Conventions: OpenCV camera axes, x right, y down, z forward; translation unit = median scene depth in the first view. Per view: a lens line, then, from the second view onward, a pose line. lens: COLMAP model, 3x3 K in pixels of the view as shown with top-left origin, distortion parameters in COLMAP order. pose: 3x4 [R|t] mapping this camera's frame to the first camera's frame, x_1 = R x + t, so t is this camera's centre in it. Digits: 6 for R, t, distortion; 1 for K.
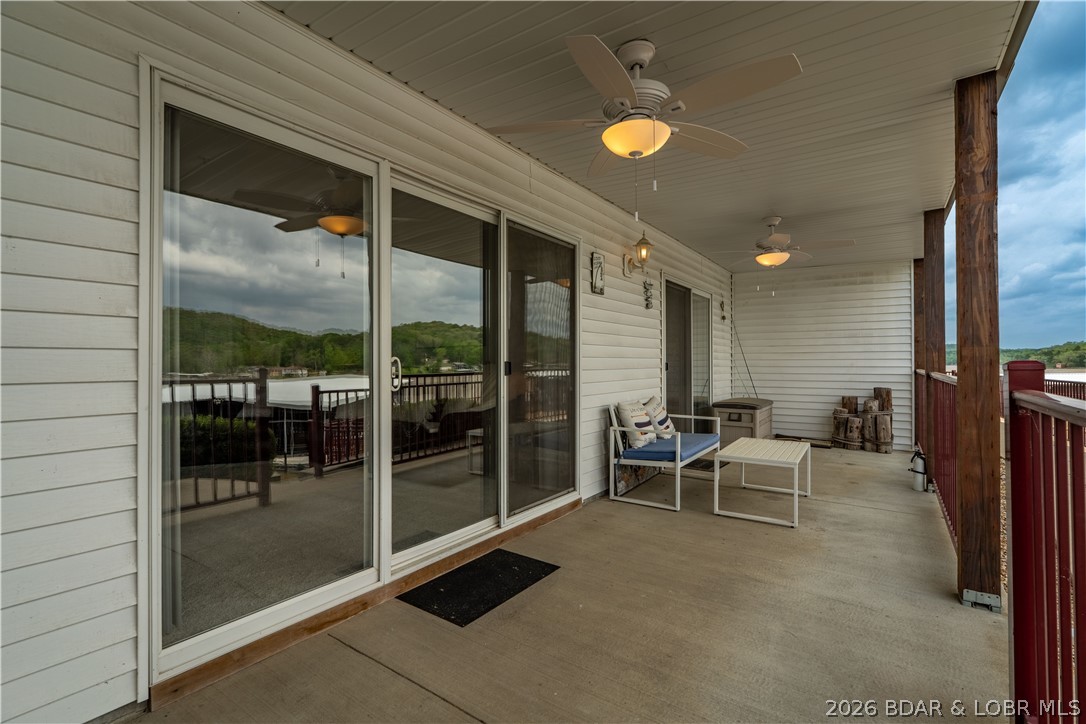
lens RADIAL K [[488.0, 0, 543.0], [0, 488.0, 362.0], [0, 0, 1]] dist [-0.014396, 0.000077]
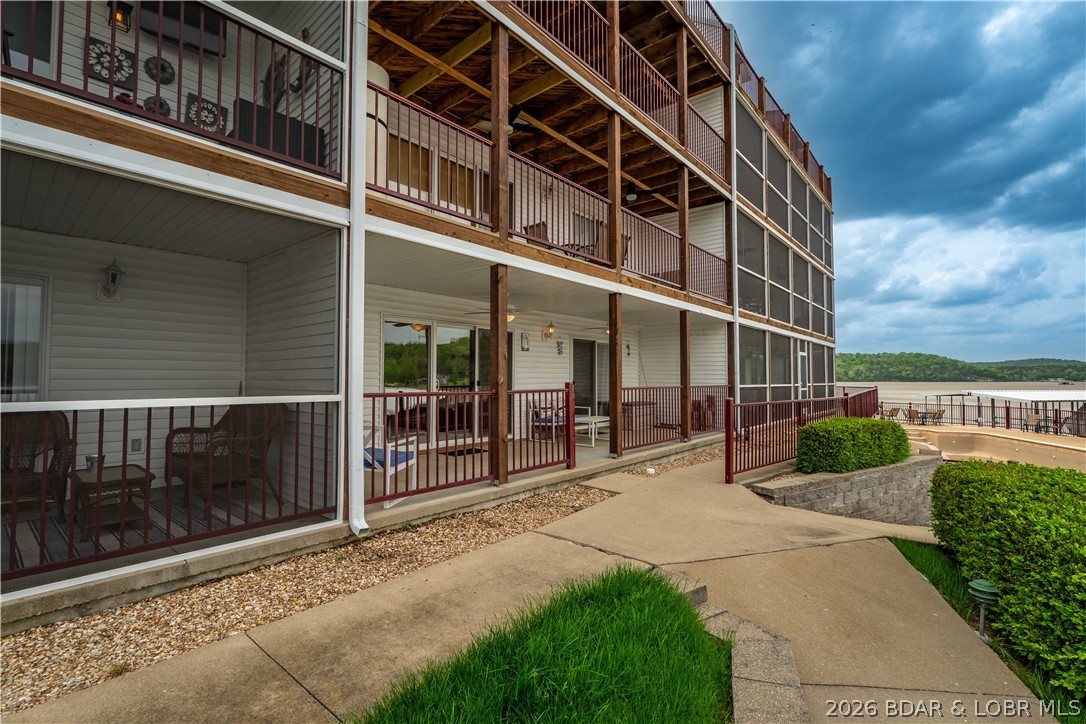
lens RADIAL K [[477.4, 0, 545.6], [0, 477.4, 360.0], [0, 0, 1]] dist [-0.002293, -0.000230]
pose [[0.994846, 0.000047, -0.101398, 0.429333], [-0.003542, 0.999406, -0.034292, -0.019107], [0.101336, 0.034474, 0.994255, -1.212321]]
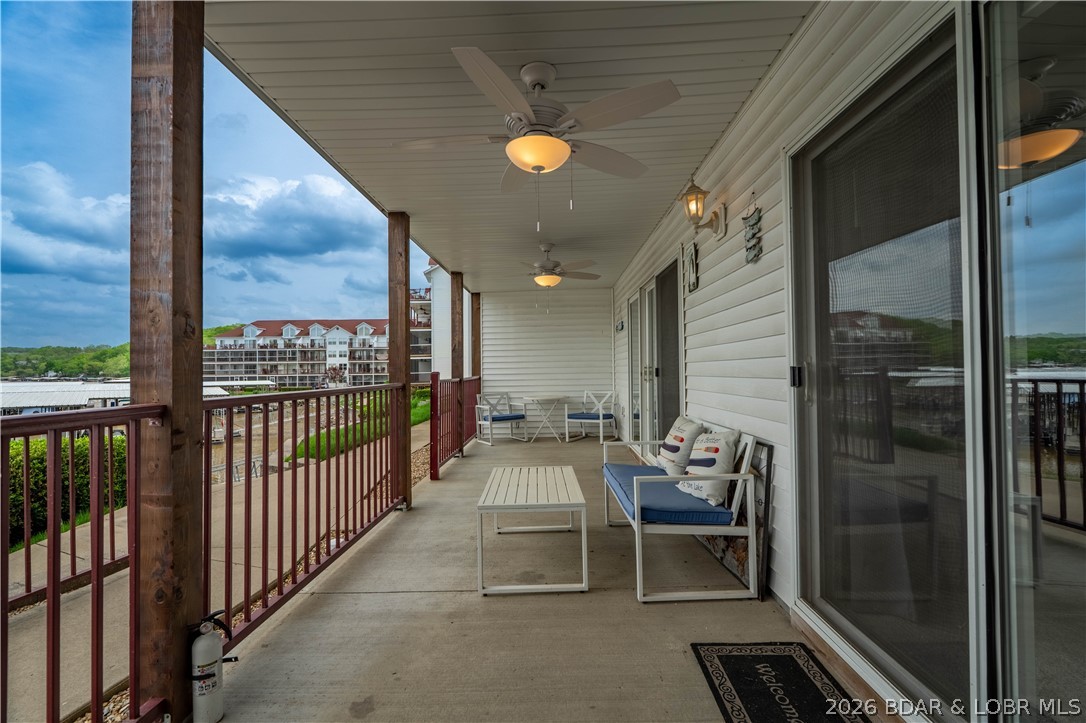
lens RADIAL K [[477.4, 0, 545.6], [0, 477.4, 359.5], [0, 0, 1]] dist [-0.002293, -0.000230]
pose [[-0.822958, -0.001597, -0.568101, 0.814185], [0.014146, 0.999628, -0.023301, 0.002065], [0.567927, -0.027212, -0.822629, 1.532087]]
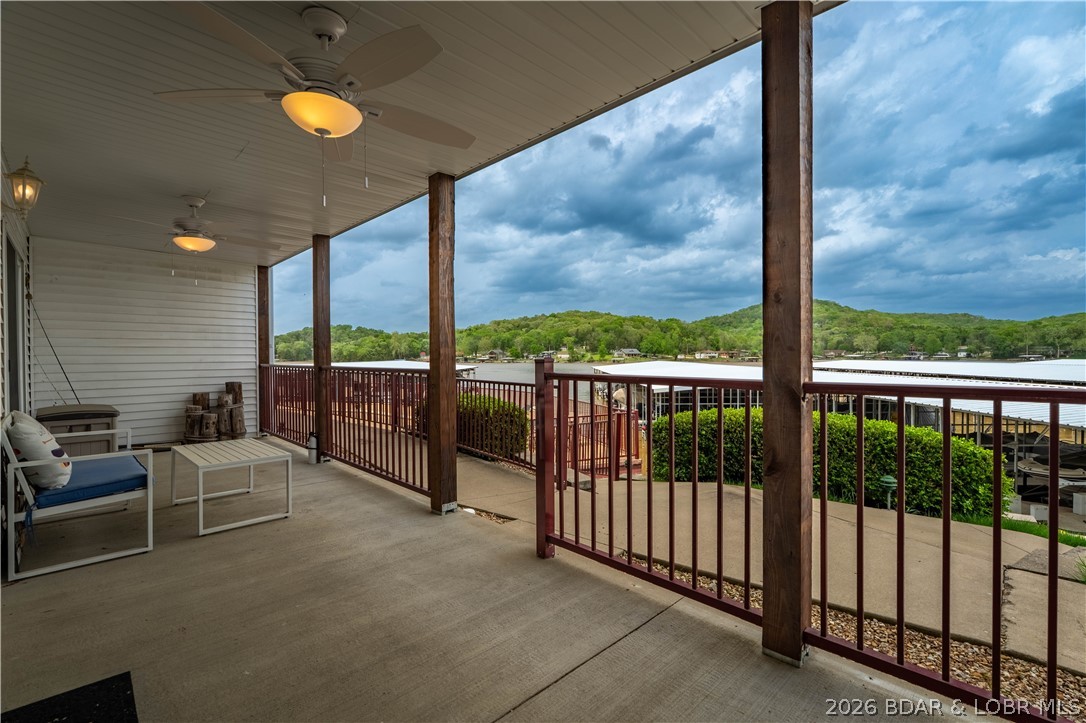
lens RADIAL K [[488.2, 0, 543.0], [0, 488.2, 361.5], [0, 0, 1]] dist [0.002155, -0.000110]
pose [[0.189776, -0.011590, 0.981759, -0.328637], [0.002502, 0.999933, 0.011321, -0.002698], [-0.981824, 0.000308, 0.189792, 0.212881]]
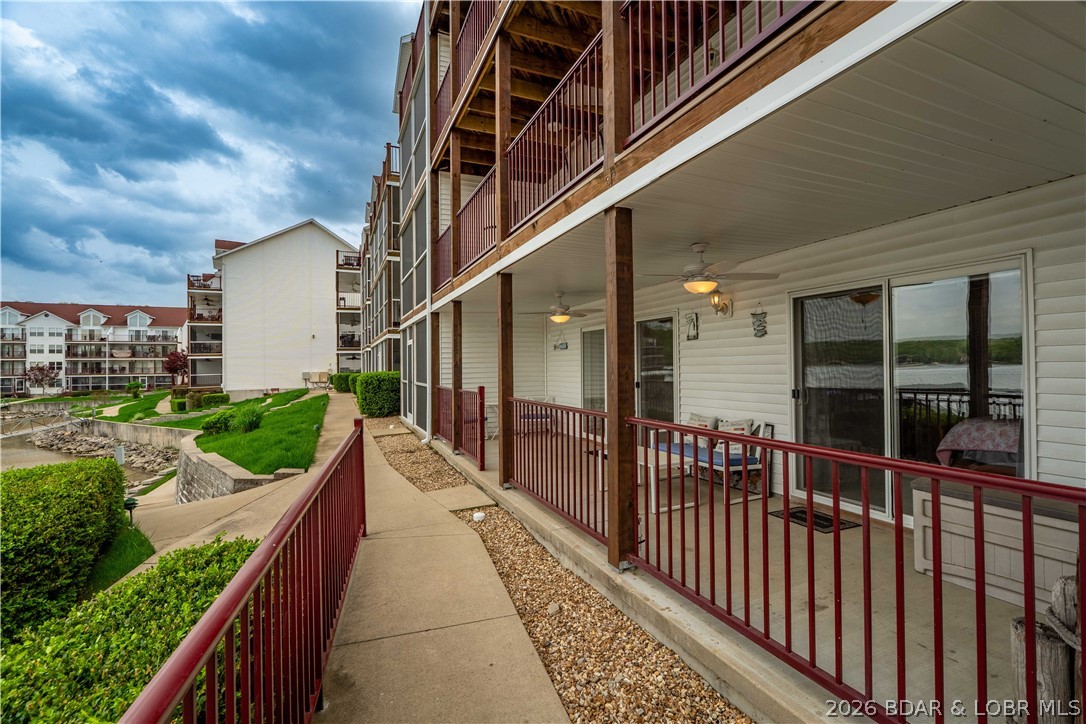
lens RADIAL K [[477.4, 0, 545.6], [0, 477.4, 360.0], [0, 0, 1]] dist [-0.002293, -0.000230]
pose [[-0.511531, -0.003797, -0.859256, 1.603330], [0.014157, 0.999817, -0.012846, -0.062709], [0.859148, -0.018735, -0.511384, 1.343690]]
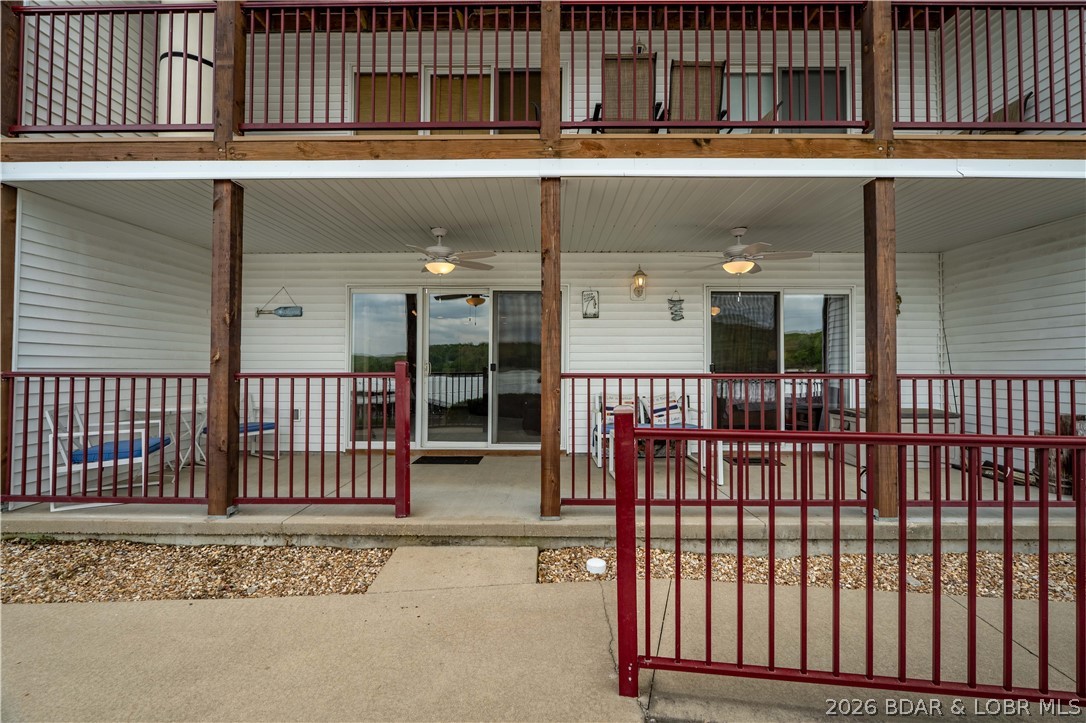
lens RADIAL K [[477.4, 0, 545.6], [0, 477.4, 359.5], [0, 0, 1]] dist [-0.002293, -0.000230]
pose [[0.569091, -0.012587, -0.822178, 1.206209], [-0.001141, 0.999870, -0.016098, 0.009549], [0.822274, 0.010100, 0.569002, 0.059151]]
